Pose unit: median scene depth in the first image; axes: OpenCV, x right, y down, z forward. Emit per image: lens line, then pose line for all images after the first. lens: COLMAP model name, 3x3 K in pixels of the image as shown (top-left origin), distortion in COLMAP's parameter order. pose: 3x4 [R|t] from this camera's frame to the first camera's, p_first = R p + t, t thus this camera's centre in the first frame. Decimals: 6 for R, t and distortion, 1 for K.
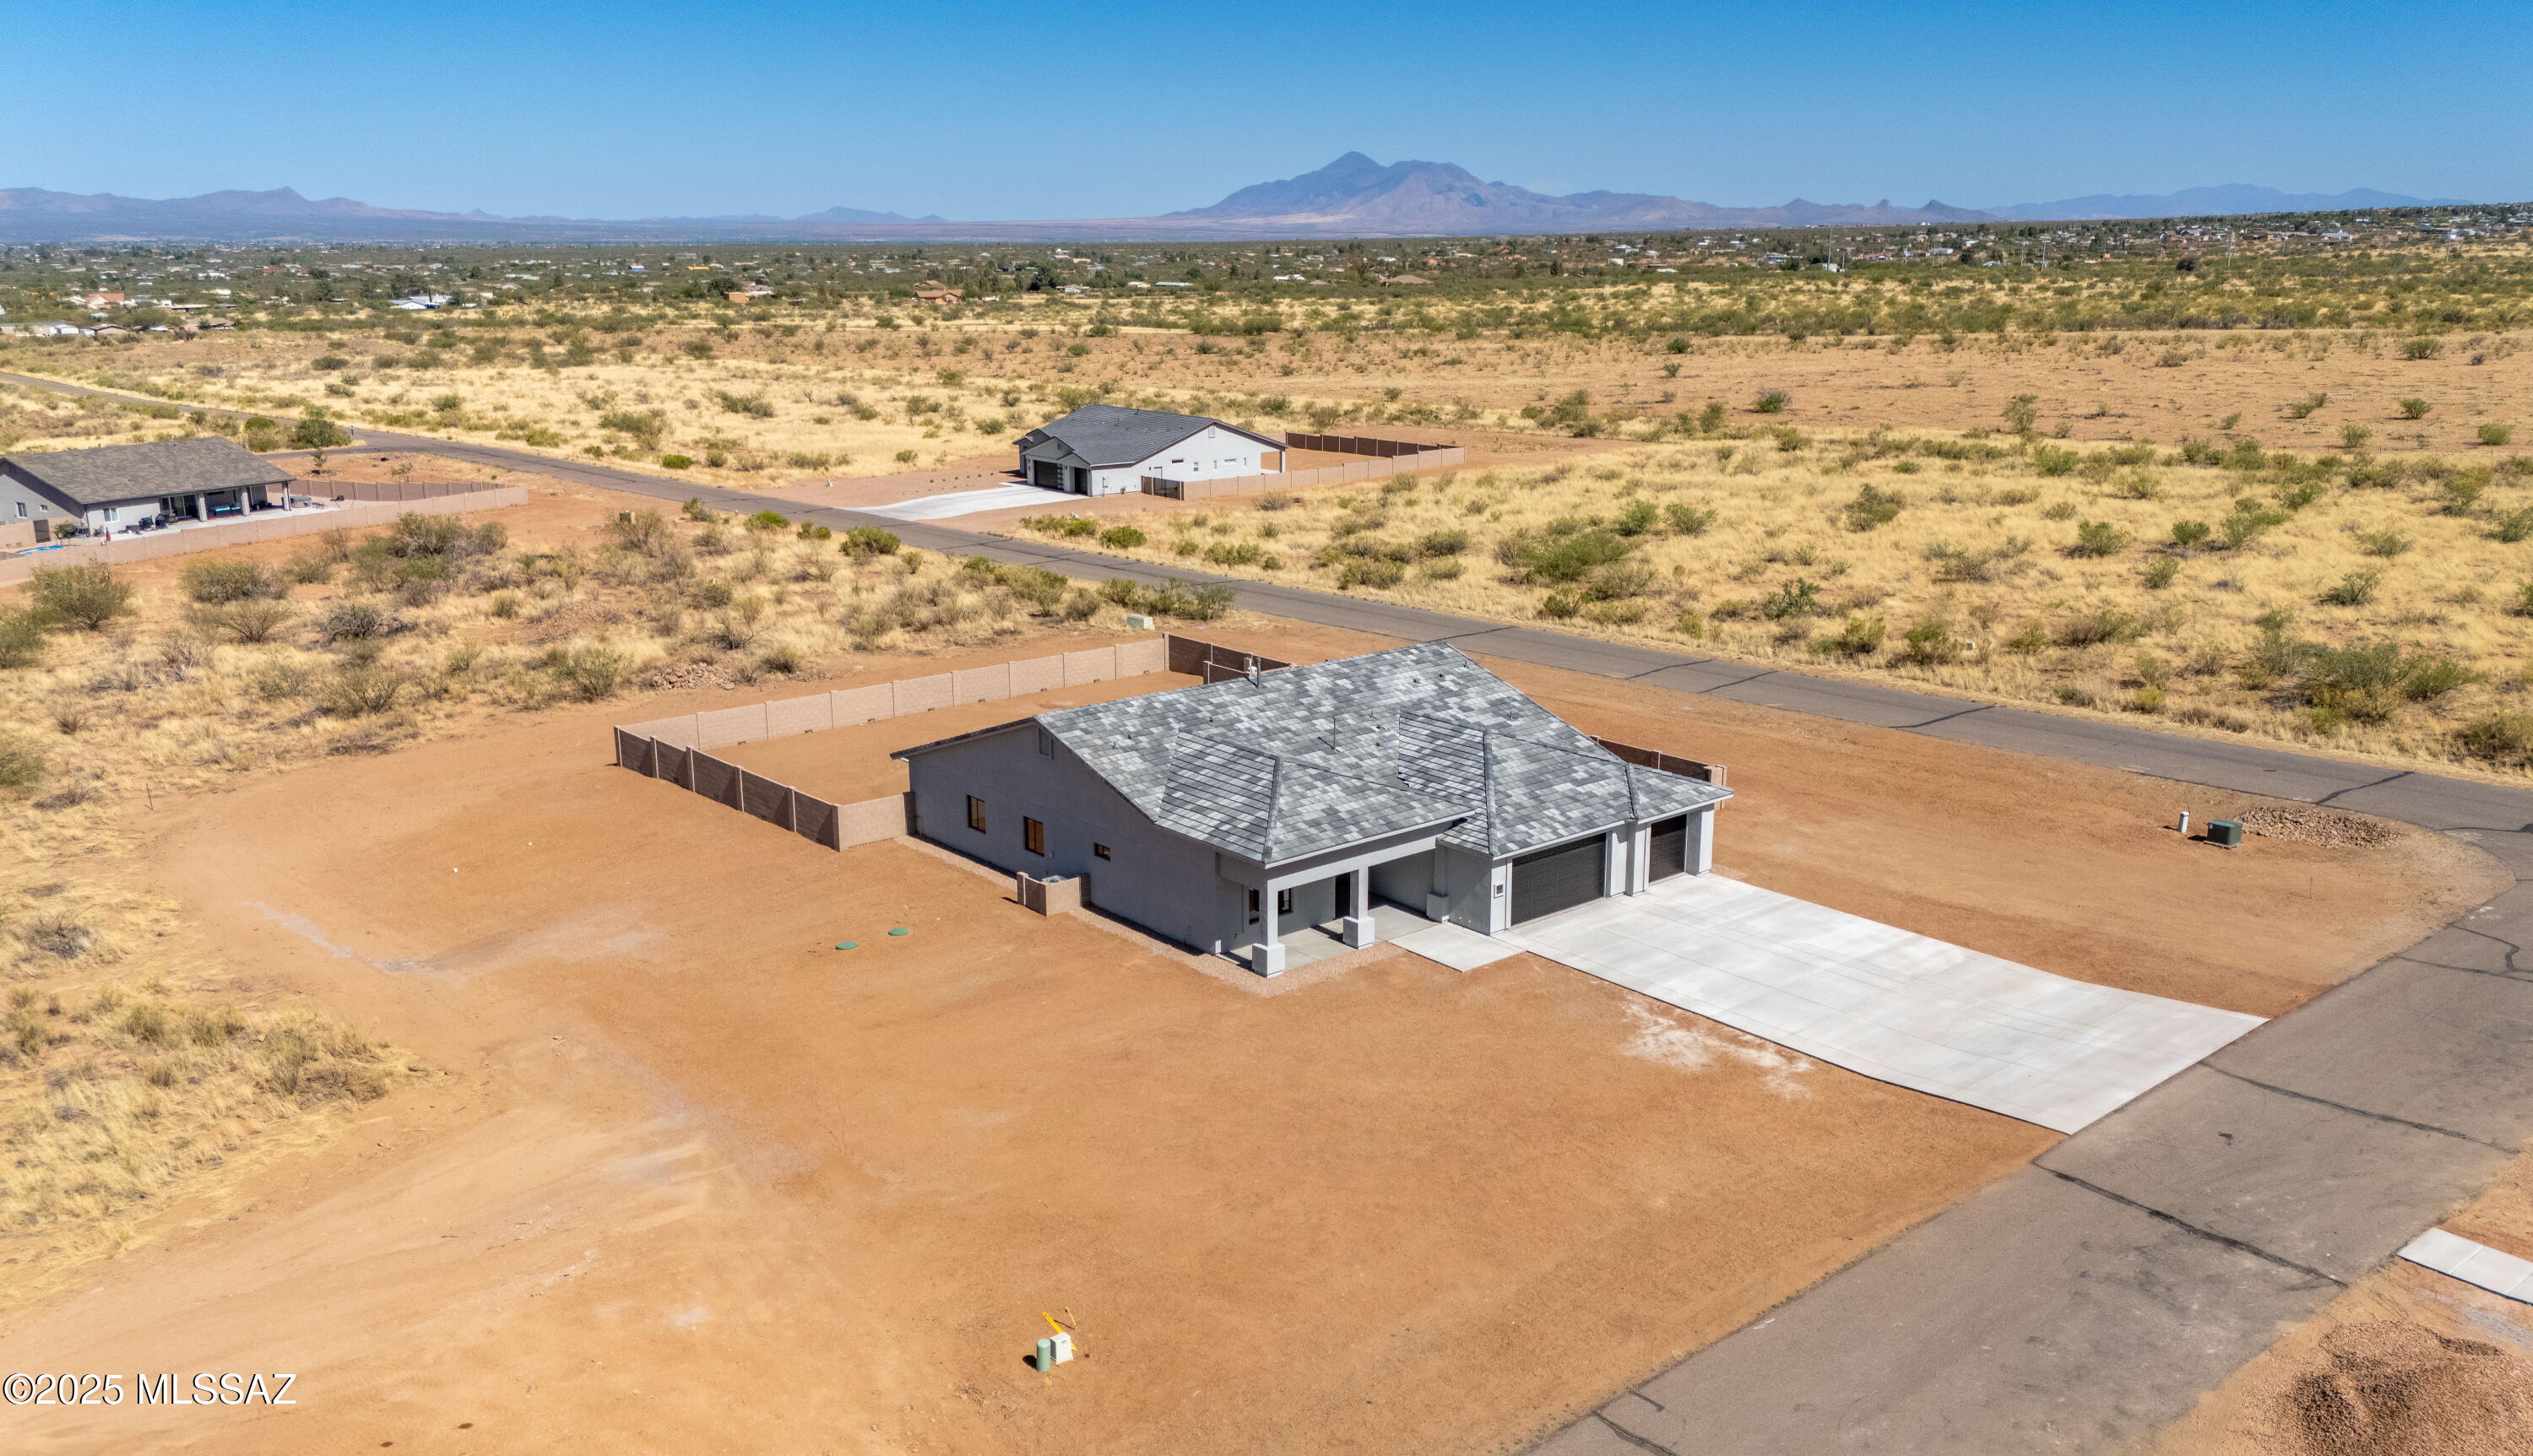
lens RADIAL K [[1828.2, 0, 1266.5], [0, 1828.2, 728.0], [0, 0, 1]] dist [0.063248, -0.000468]
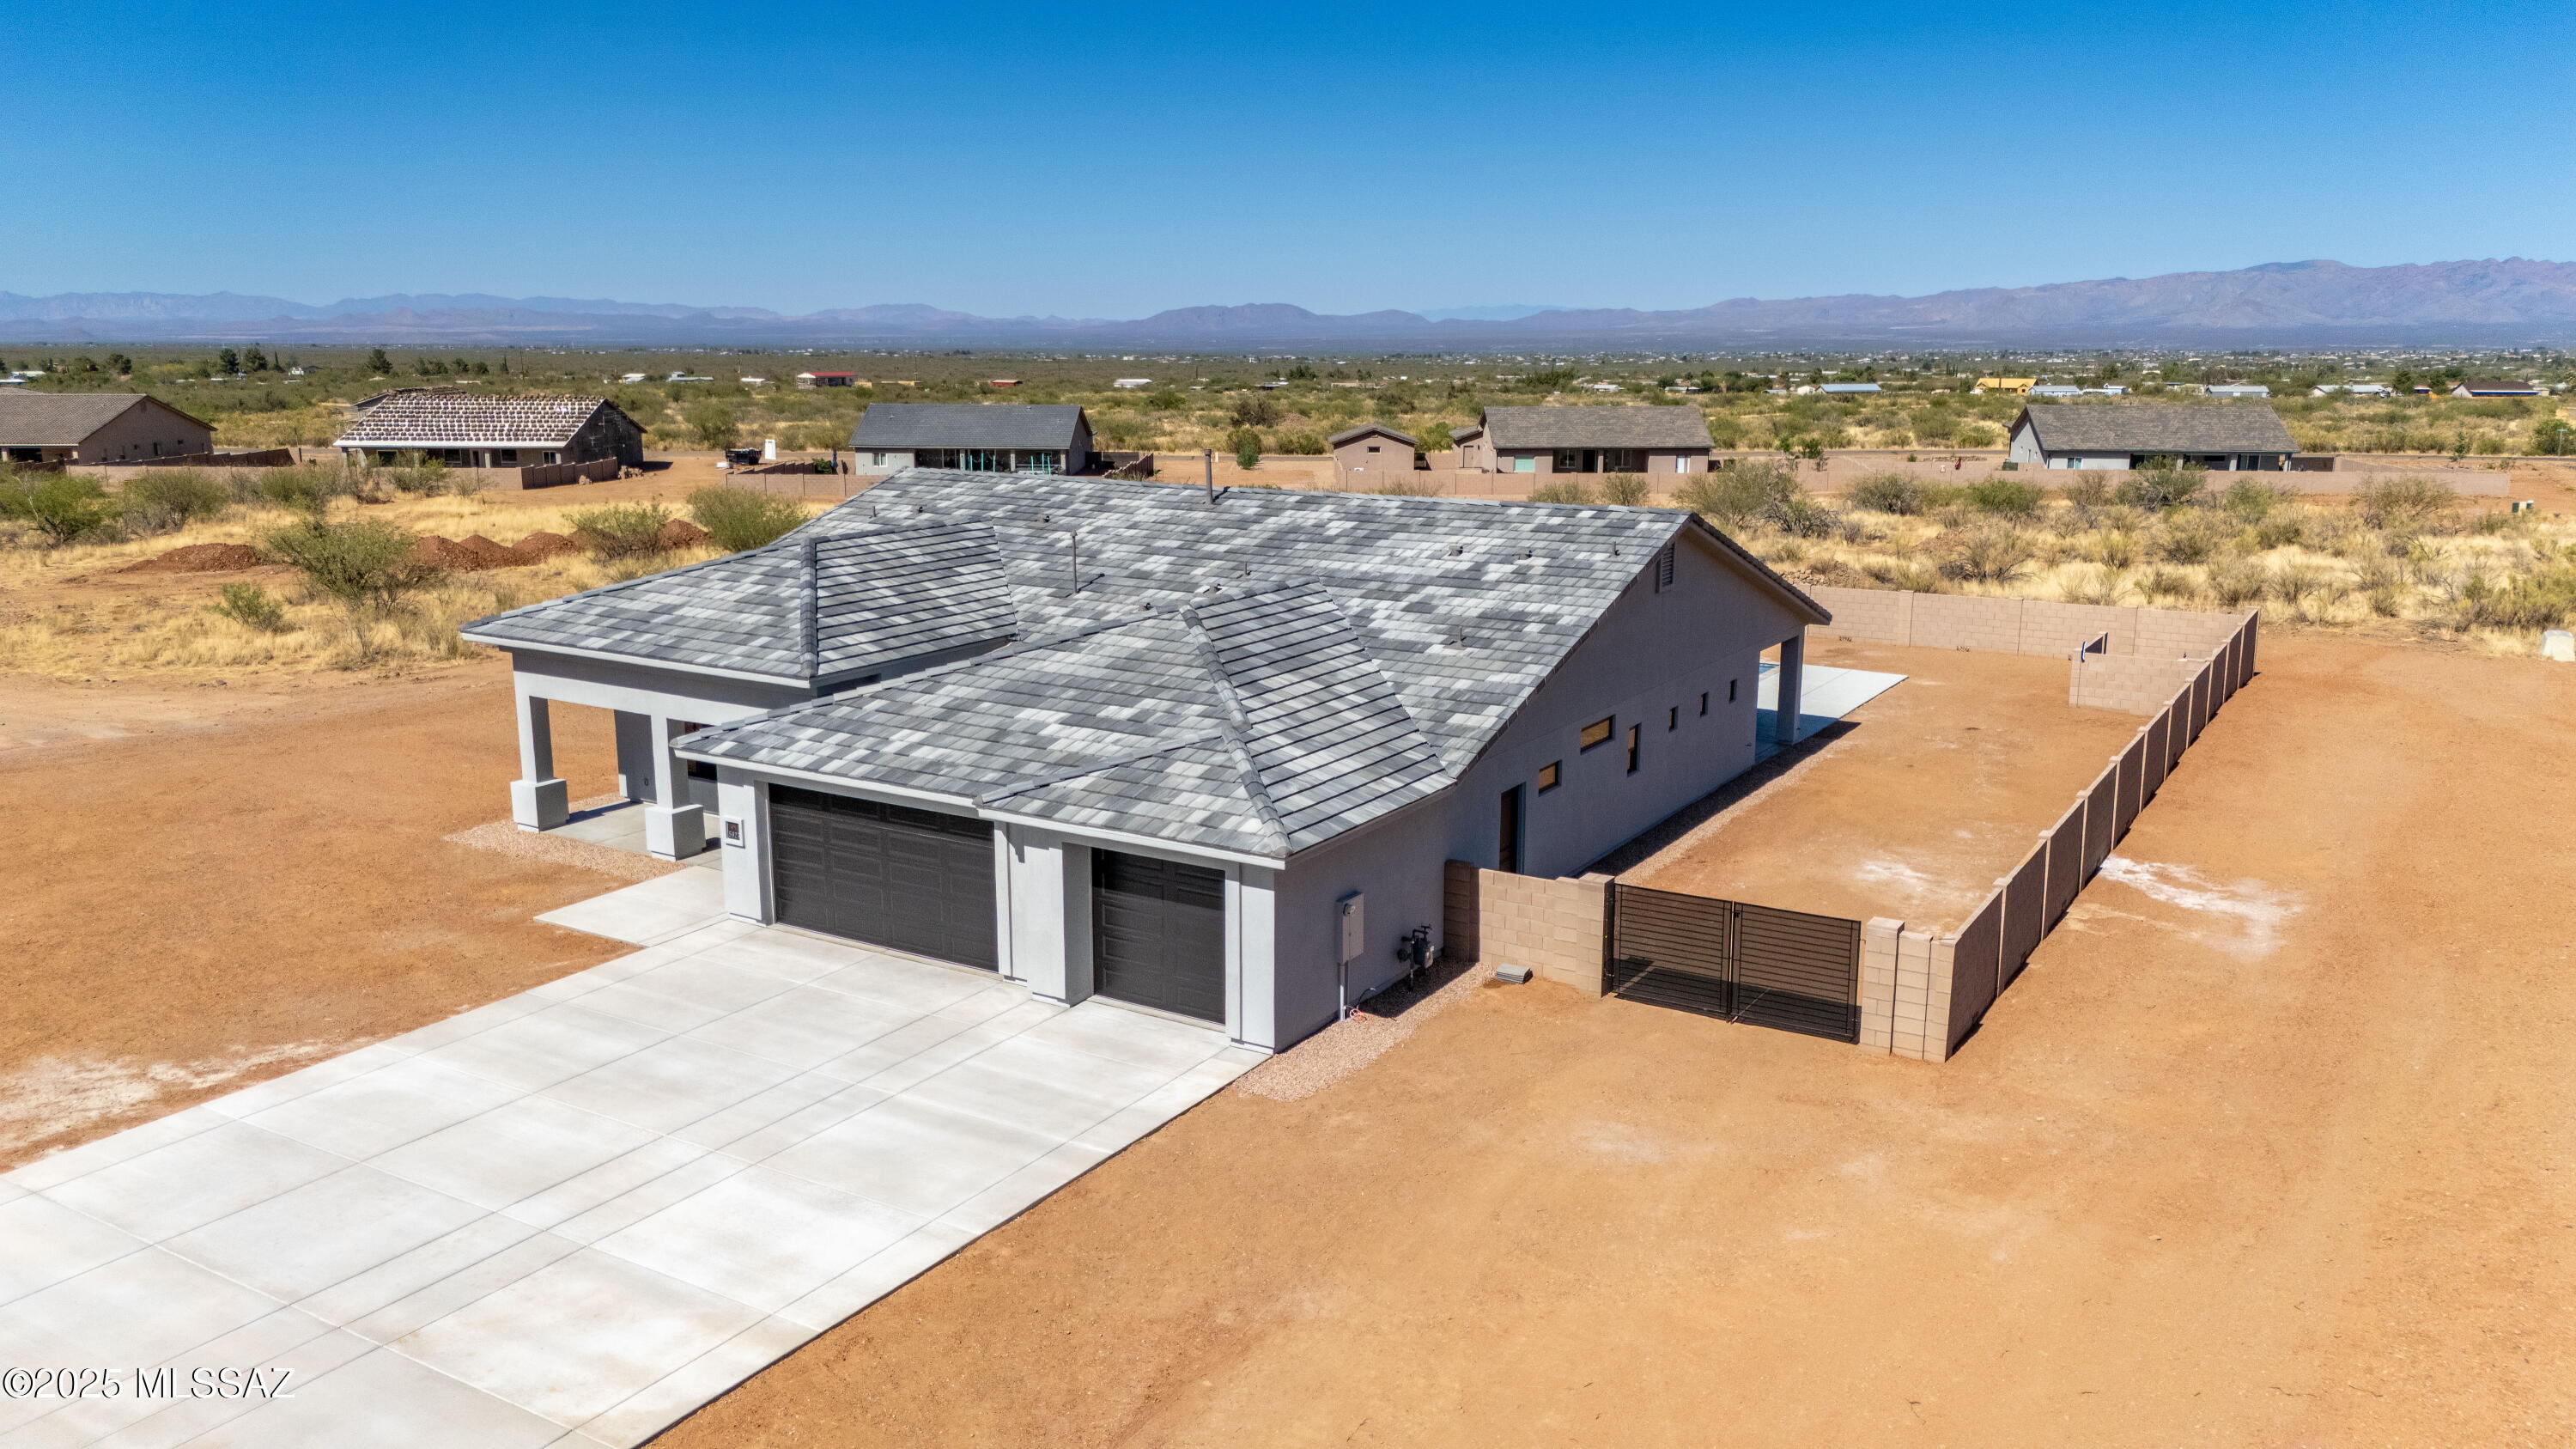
lens RADIAL K [[1908.8, 0, 1372.1], [0, 1908.8, 732.6], [0, 0, 1]] dist [0.046856, -0.004595]
pose [[0.327972, 0.198757, -0.923542, 0.666233], [-0.228078, 0.965356, 0.126760, -0.043083], [0.916741, 0.169066, 0.361942, 0.976707]]
